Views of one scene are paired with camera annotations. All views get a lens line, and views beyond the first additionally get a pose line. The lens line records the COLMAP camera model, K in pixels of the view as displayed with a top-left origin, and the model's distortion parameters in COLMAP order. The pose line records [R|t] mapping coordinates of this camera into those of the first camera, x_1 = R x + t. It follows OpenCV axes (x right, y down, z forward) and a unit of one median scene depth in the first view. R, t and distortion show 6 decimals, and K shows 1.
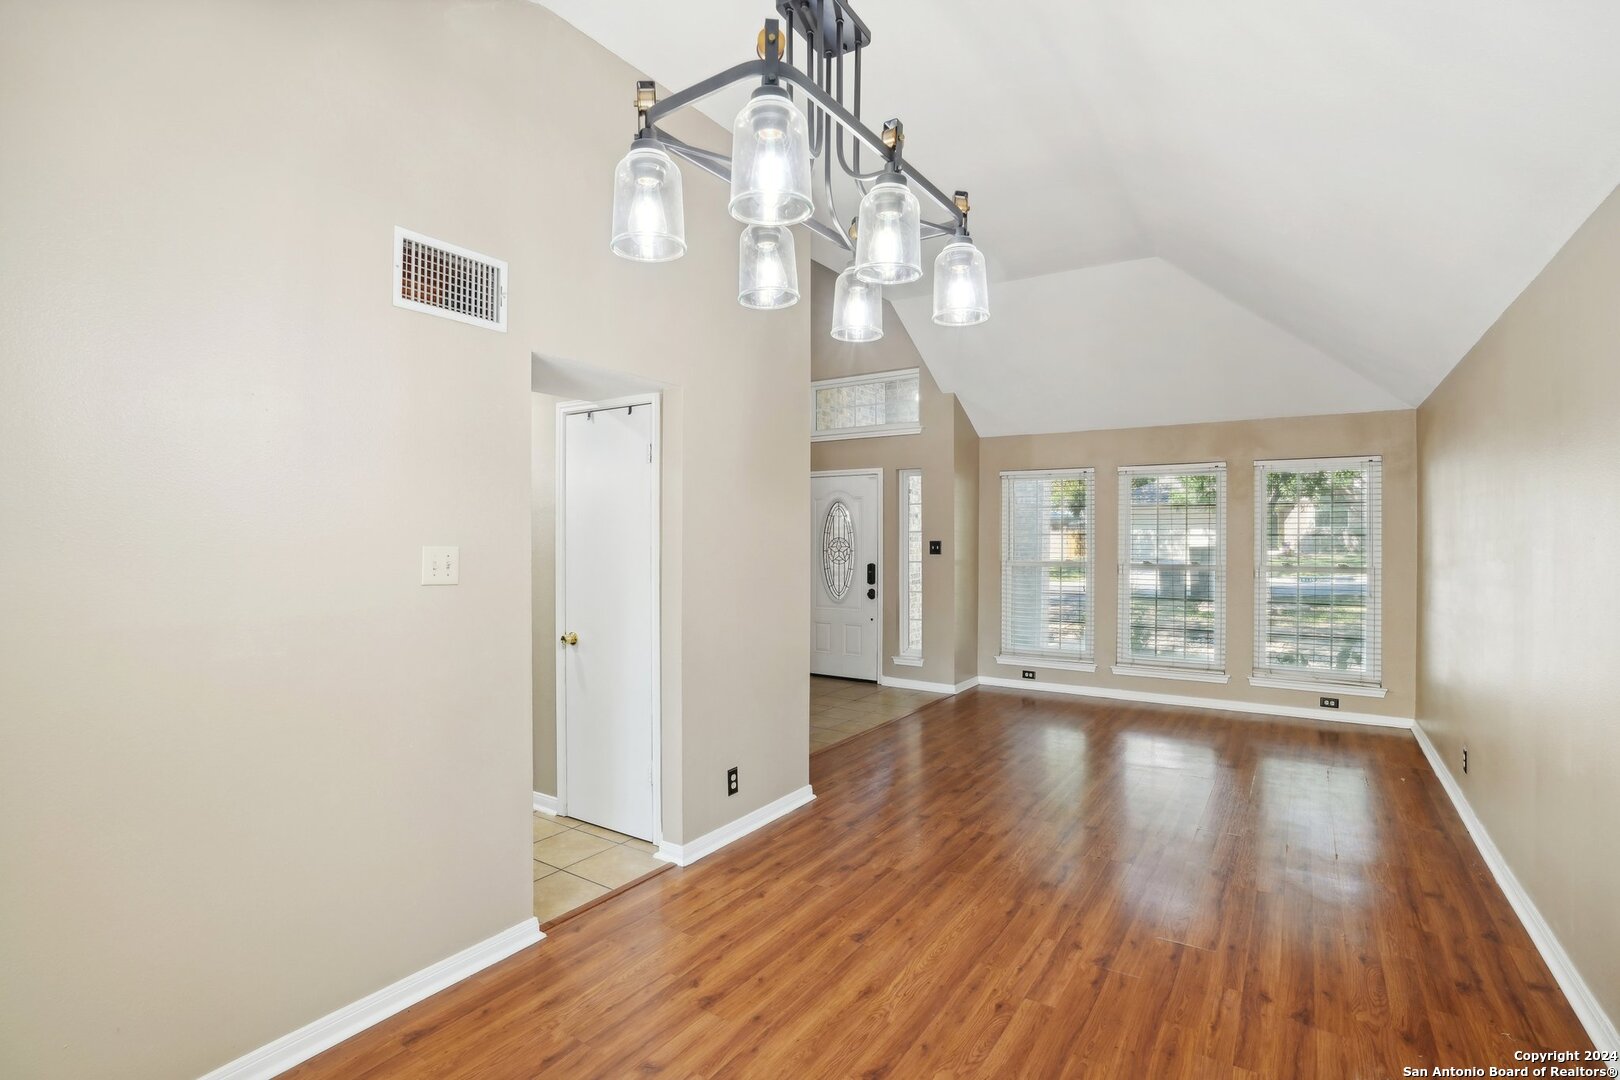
lens RADIAL K [[770.2, 0, 812.2], [0, 770.2, 525.8], [0, 0, 1]] dist [-0.069850, 0.029824]
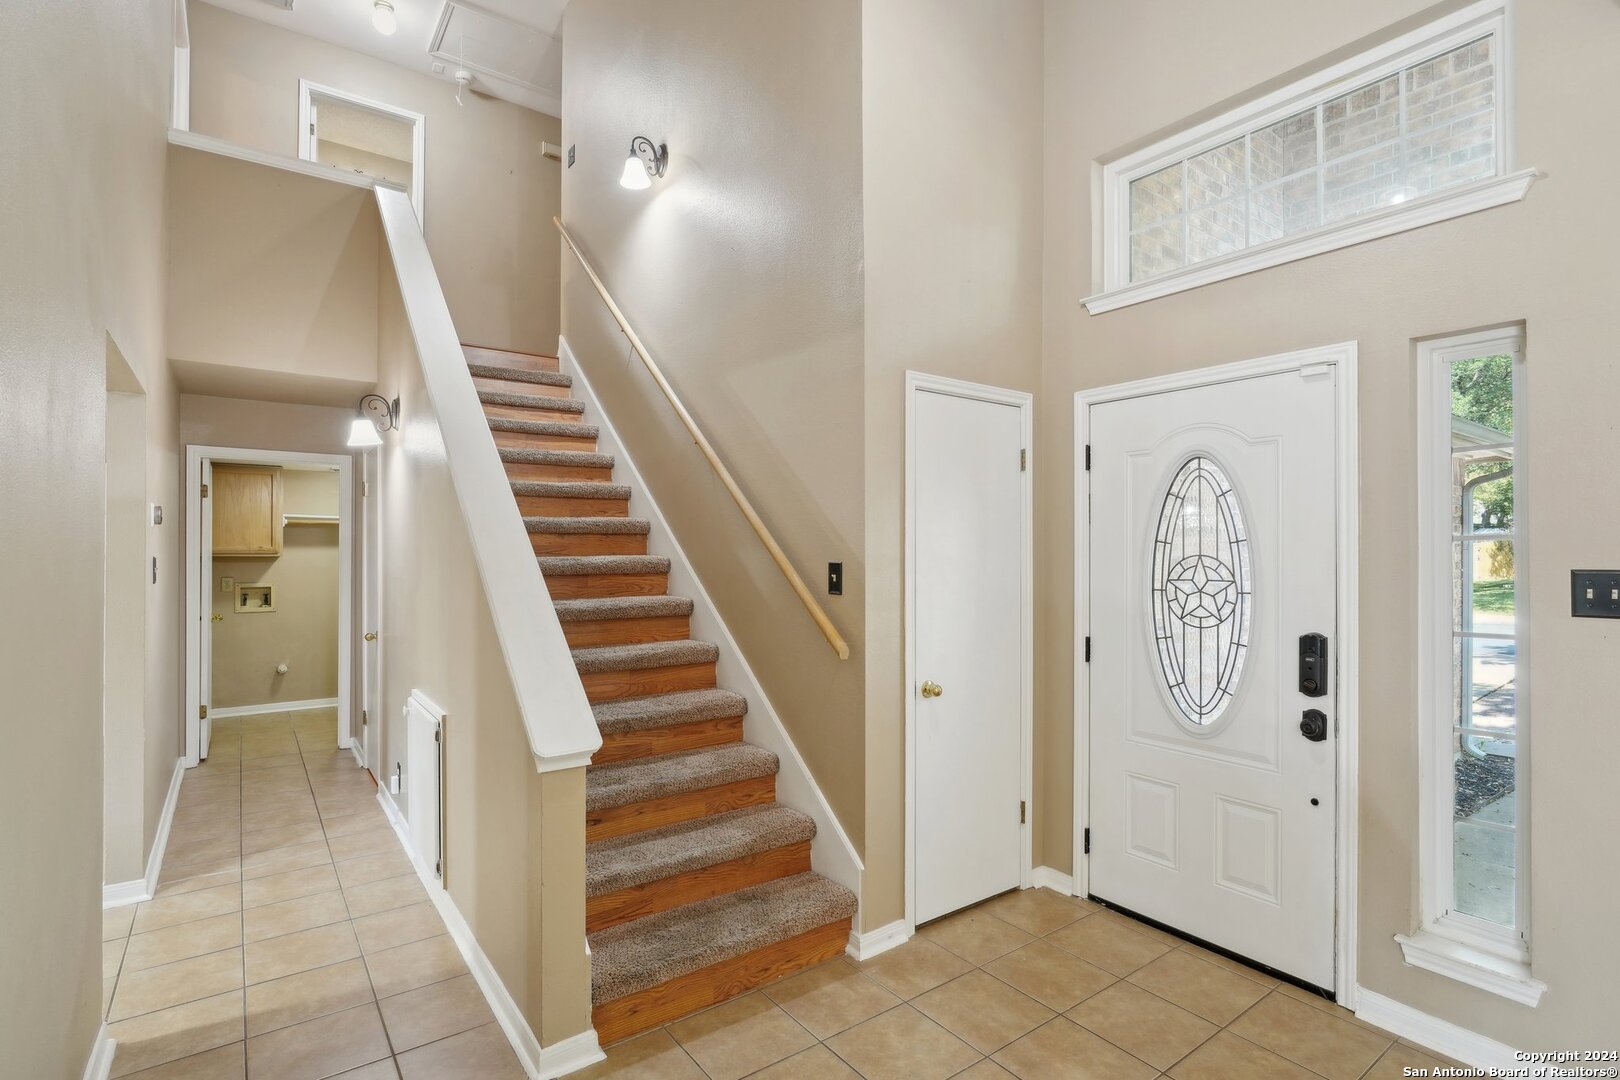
lens RADIAL K [[780.4, 0, 810.0], [0, 780.4, 540.0], [0, 0, 1]] dist [-0.001305, -0.000379]
pose [[0.933956, -0.003406, -0.357373, -0.005866], [0.006171, 0.999959, 0.006598, 0.004624], [0.357336, -0.008367, 0.933938, 0.598703]]
